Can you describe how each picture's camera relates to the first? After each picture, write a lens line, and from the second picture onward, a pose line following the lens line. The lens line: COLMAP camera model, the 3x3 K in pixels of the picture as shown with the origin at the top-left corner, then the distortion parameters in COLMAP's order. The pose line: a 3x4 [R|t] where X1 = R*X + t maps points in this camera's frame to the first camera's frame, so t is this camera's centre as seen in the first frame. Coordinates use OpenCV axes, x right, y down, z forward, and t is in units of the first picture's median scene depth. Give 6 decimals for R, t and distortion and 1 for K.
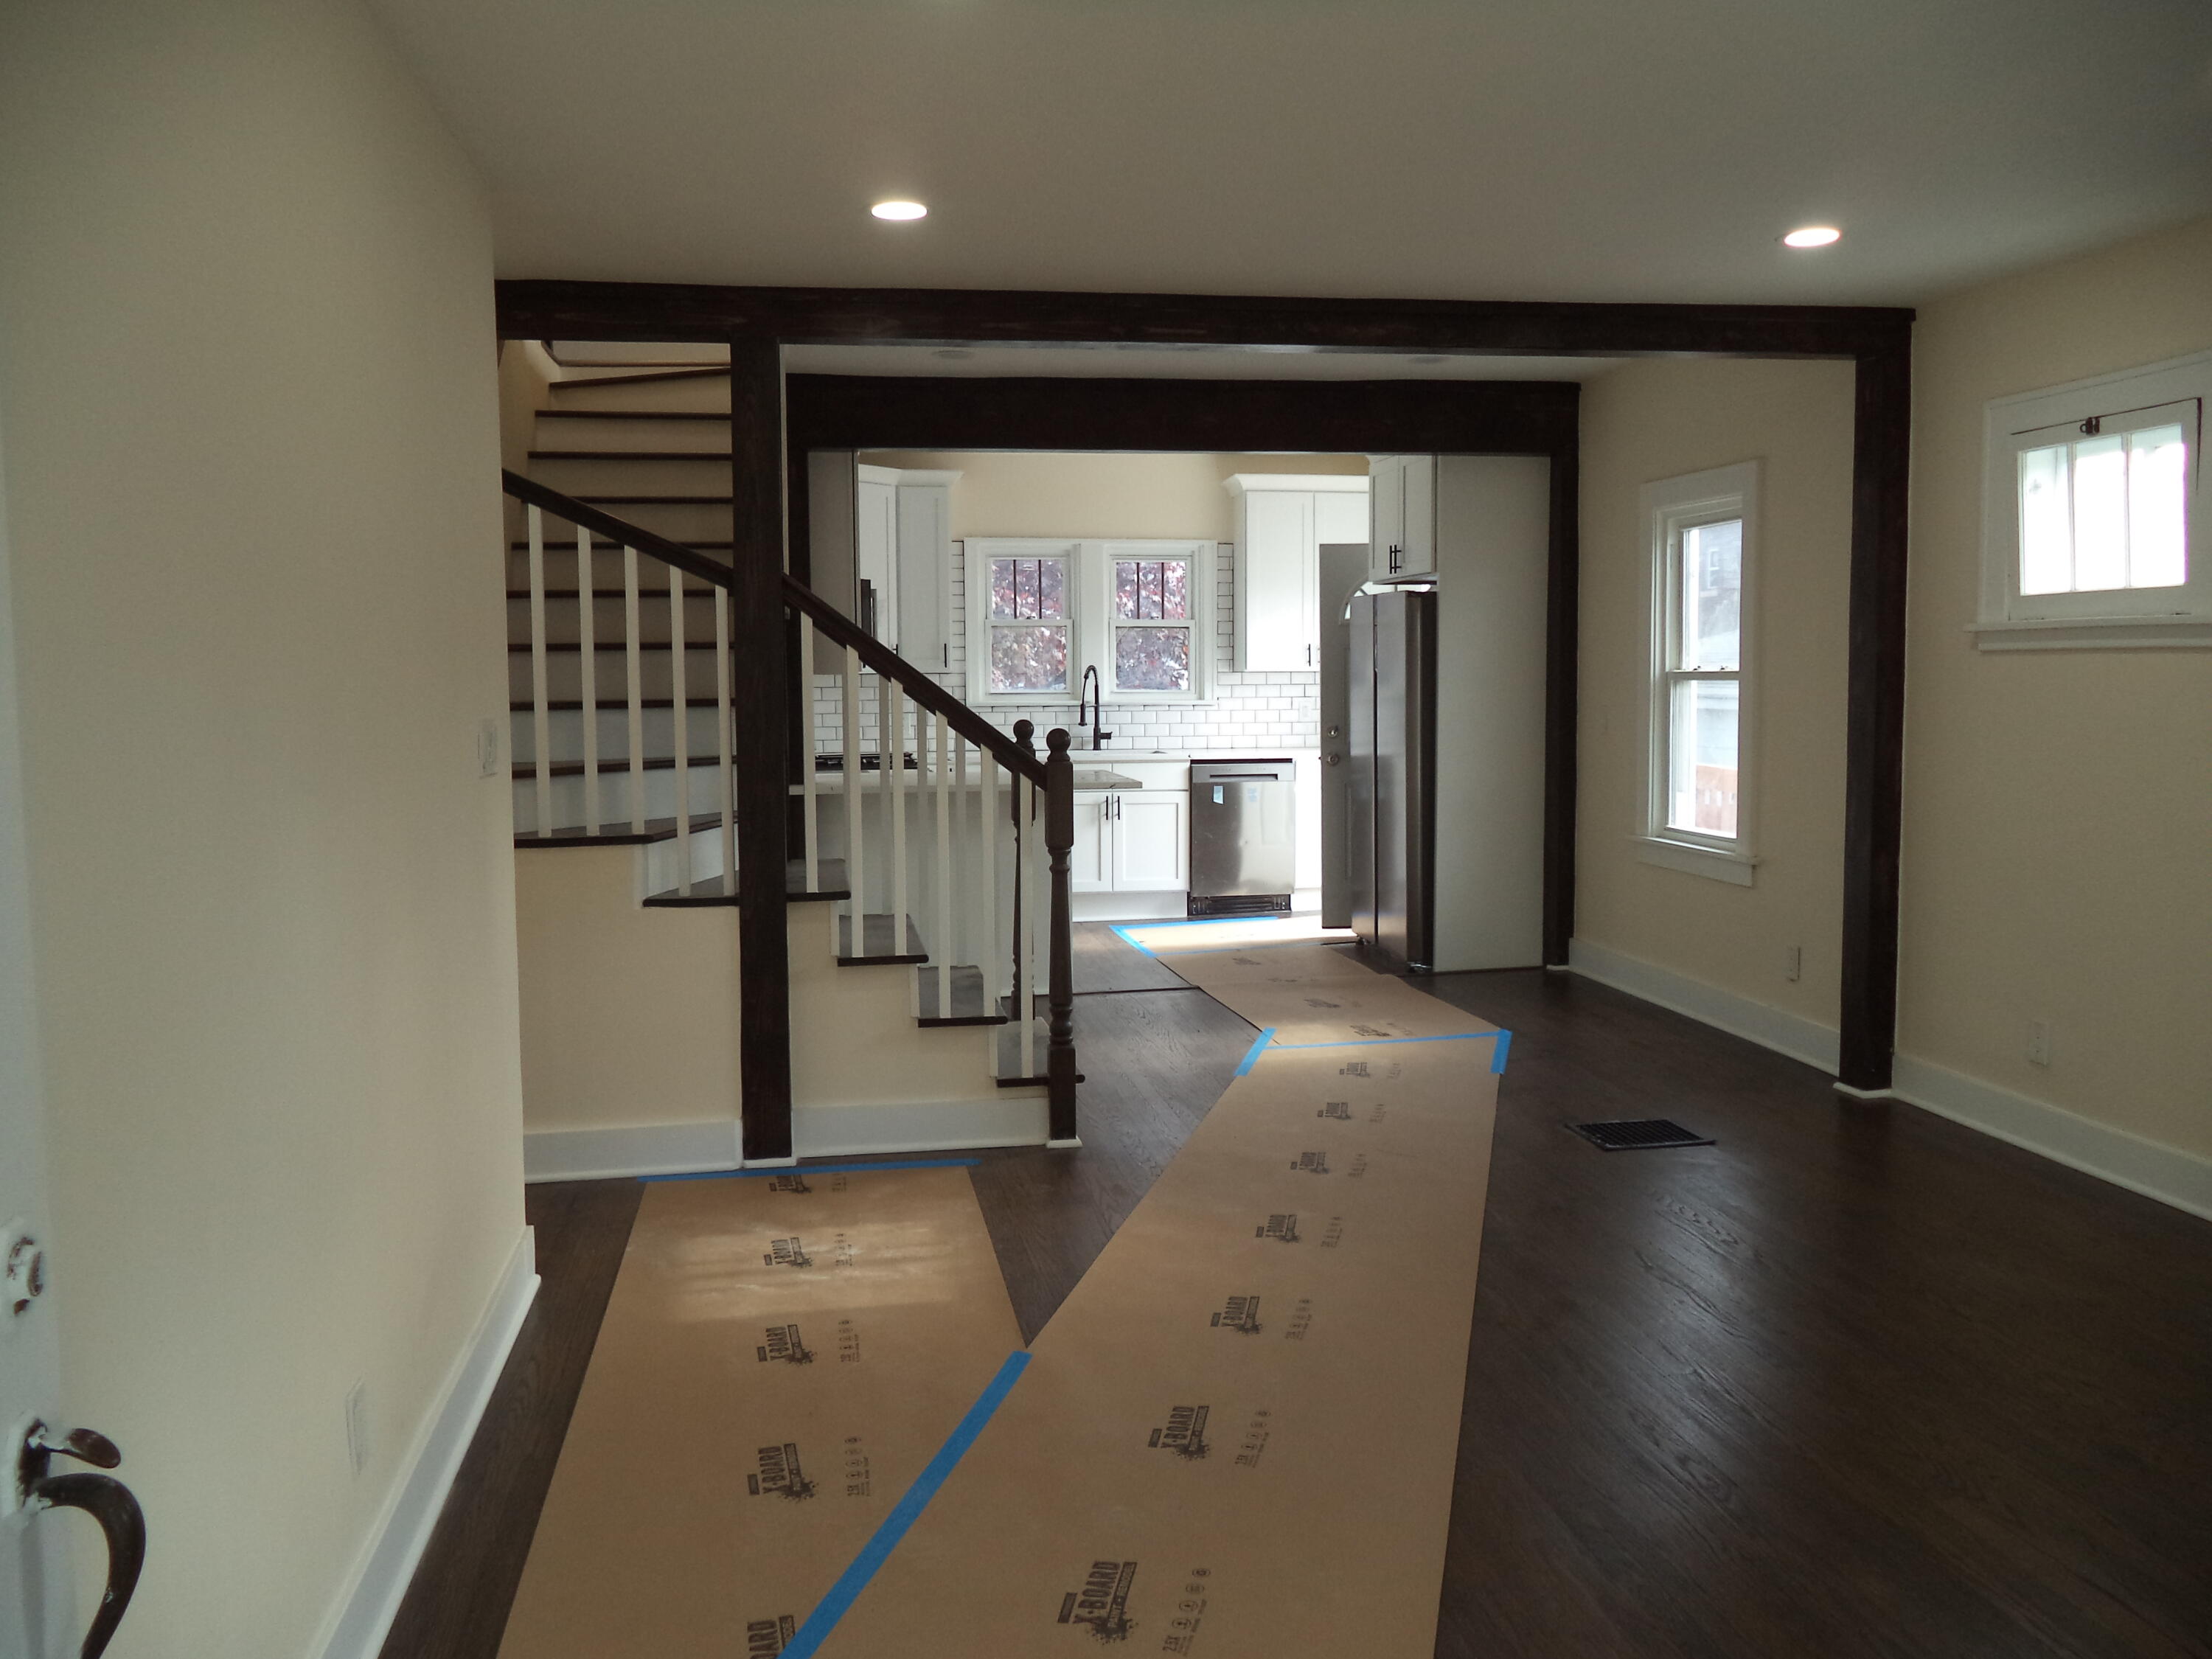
lens RADIAL K [[1823.5, 0, 1106.0], [0, 1823.5, 829.5], [0, 0, 1]] dist [0.013724, 0.007352]
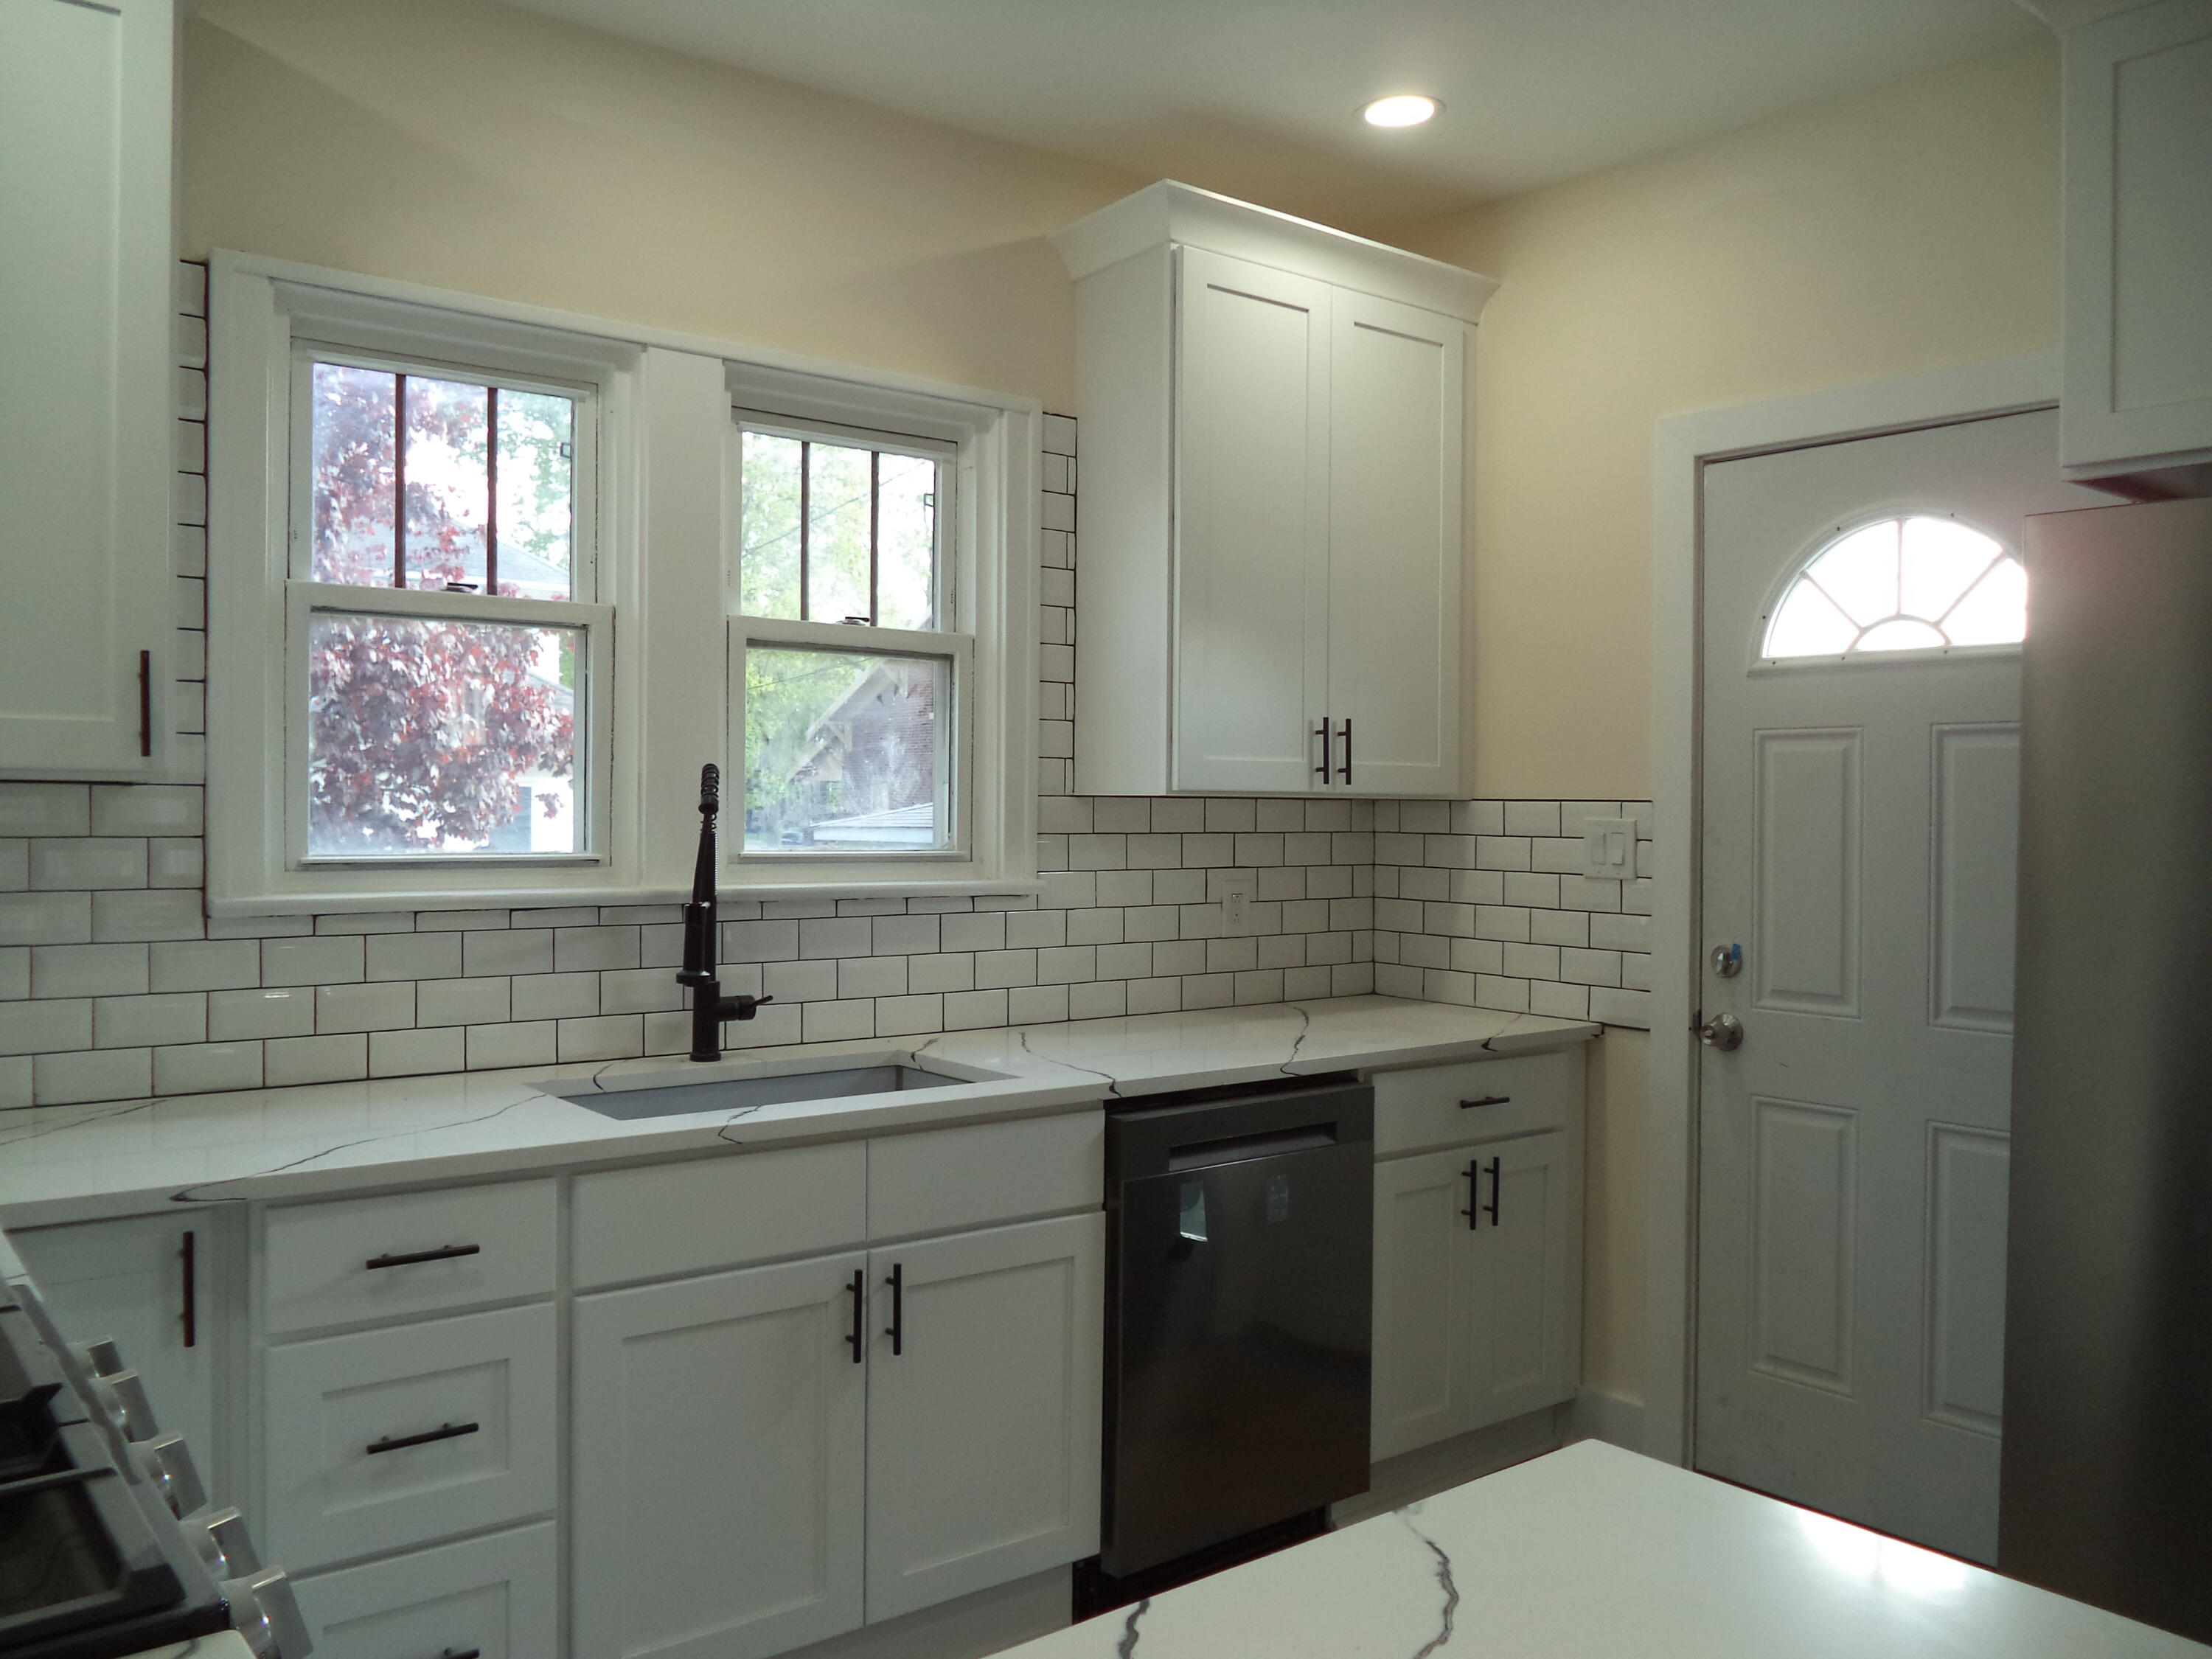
lens RADIAL K [[1765.6, 0, 1106.0], [0, 1765.6, 829.5], [0, 0, 1]] dist [-0.032833, 0.002213]
pose [[0.870508, 0.005470, 0.492124, -0.088128], [0.026823, 0.997925, -0.058538, -0.062327], [-0.491423, 0.064159, 0.868555, 0.732331]]
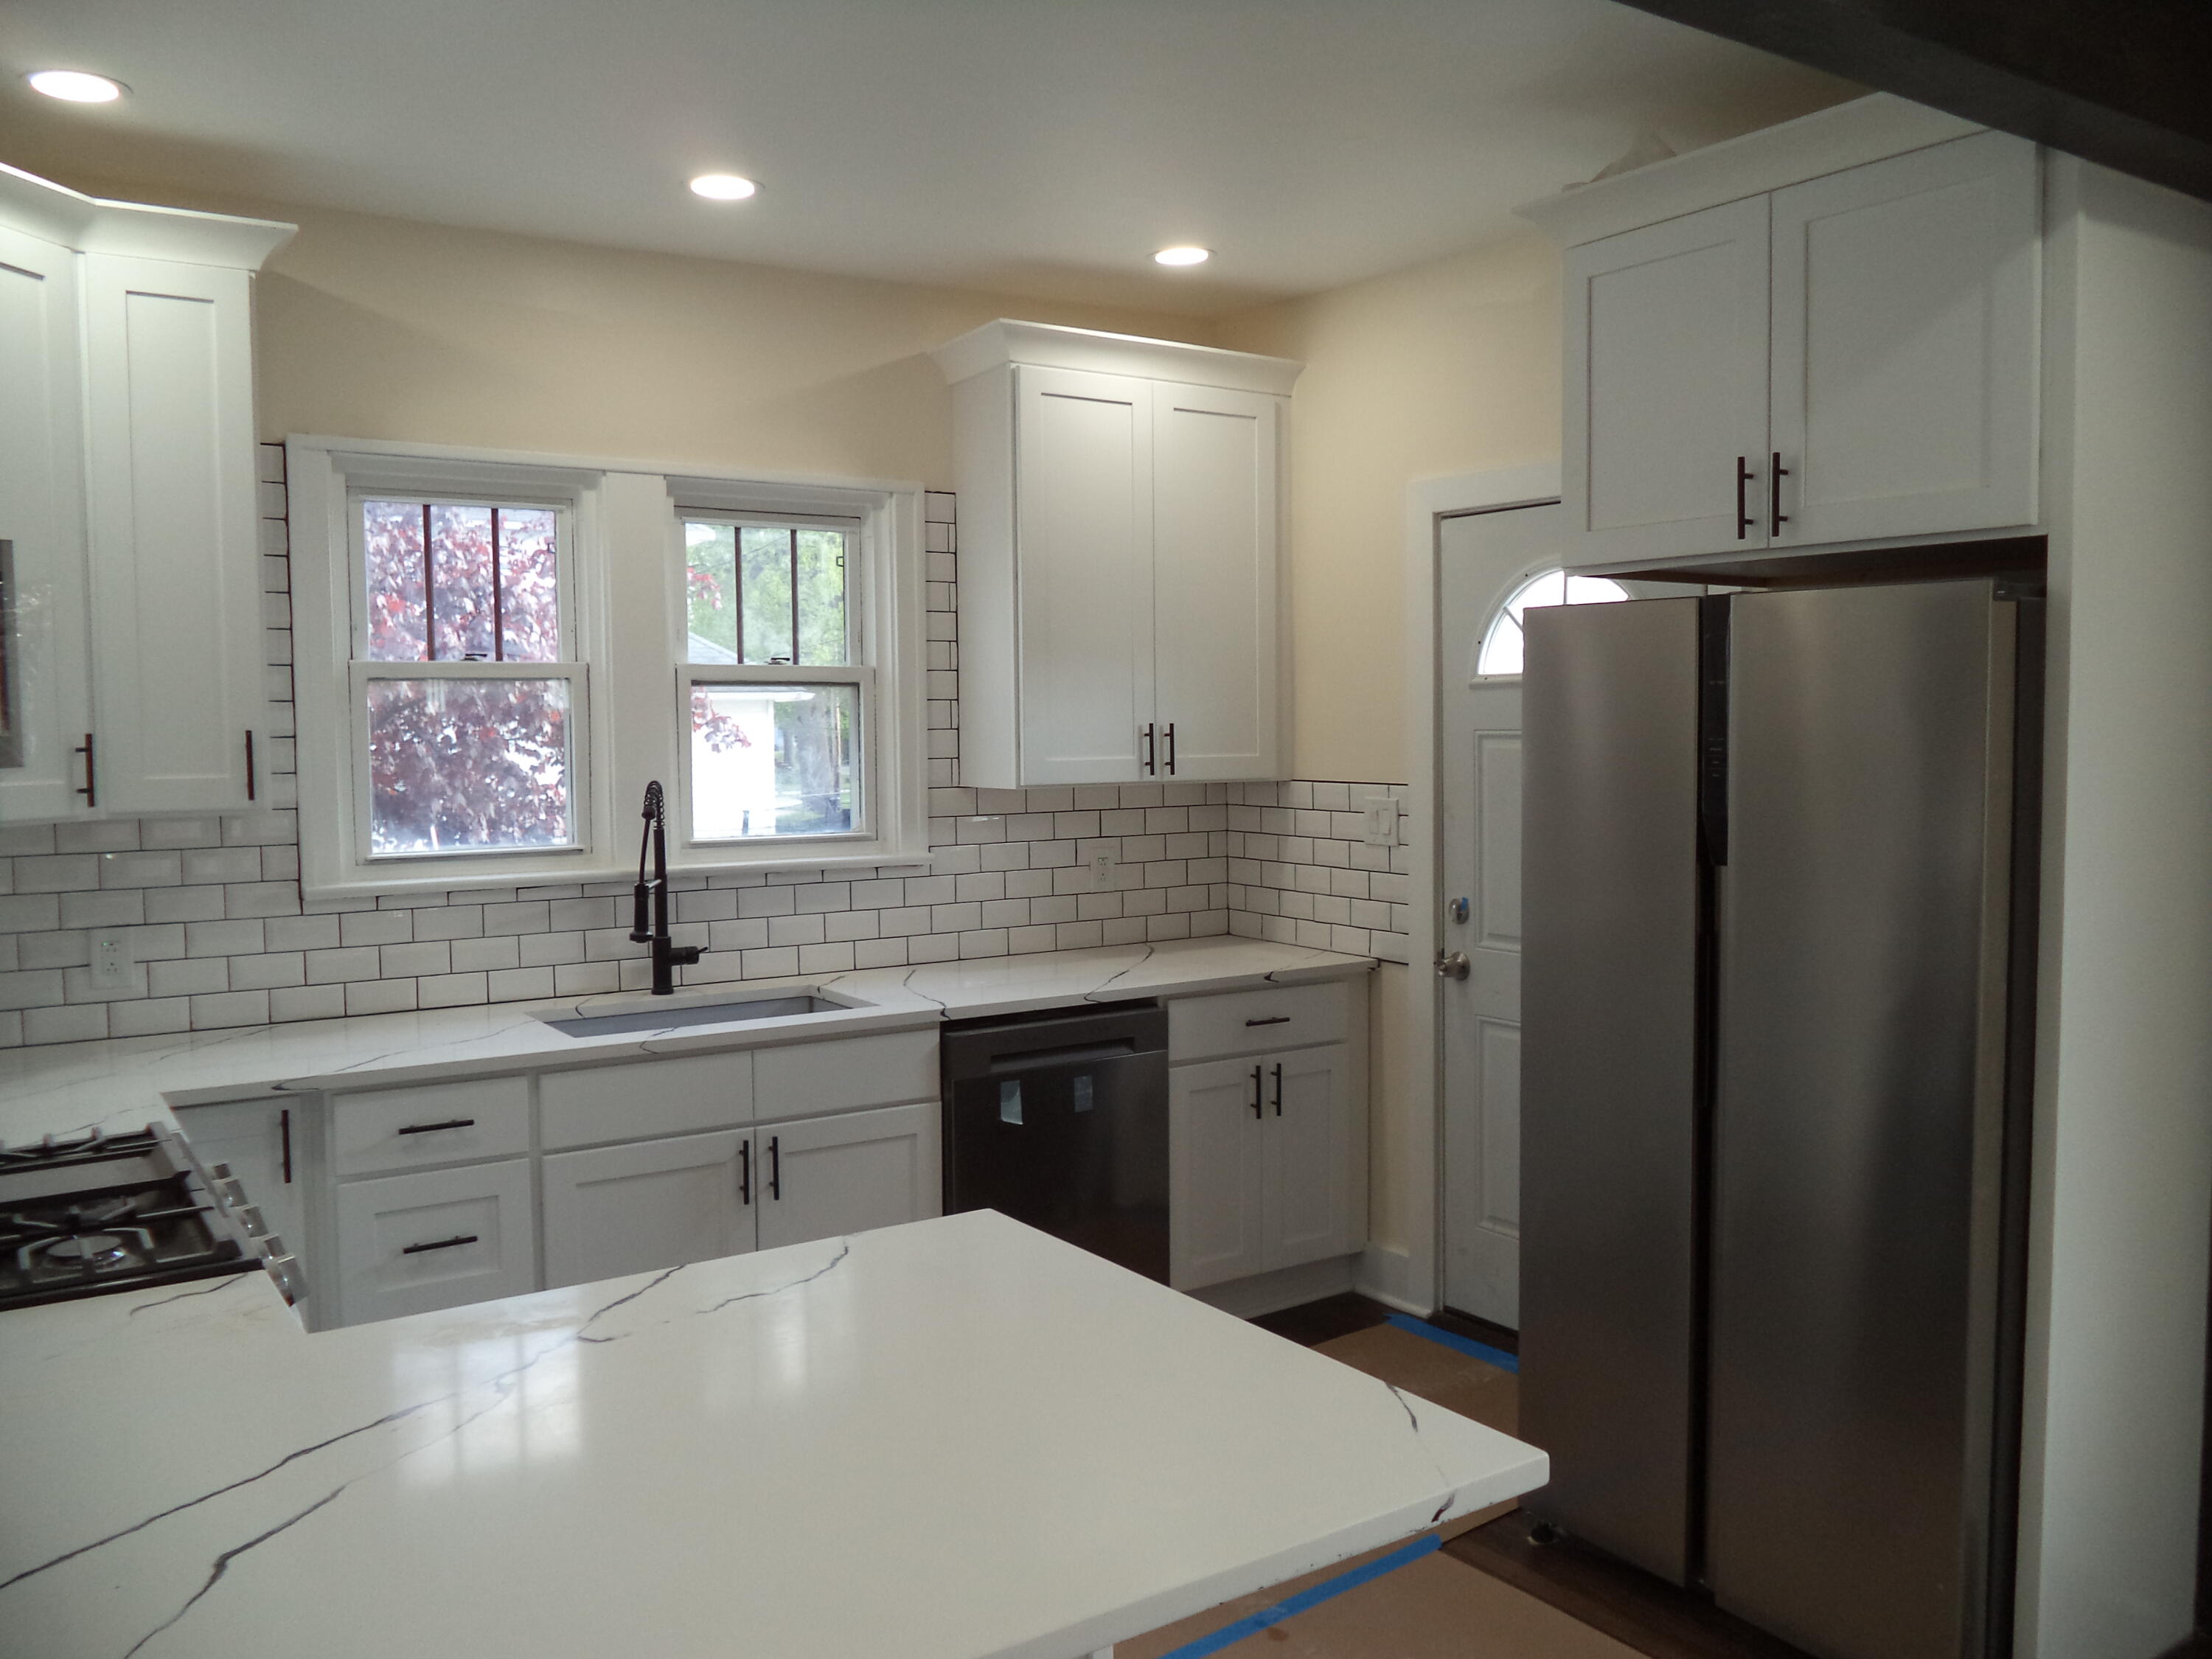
lens RADIAL K [[1765.6, 0, 1106.0], [0, 1765.6, 829.5], [0, 0, 1]] dist [-0.032833, 0.002213]
pose [[0.906602, -0.029487, 0.420956, -0.078647], [0.038887, 0.999149, -0.013763, -0.070673], [-0.420191, 0.028847, 0.906977, 0.618014]]
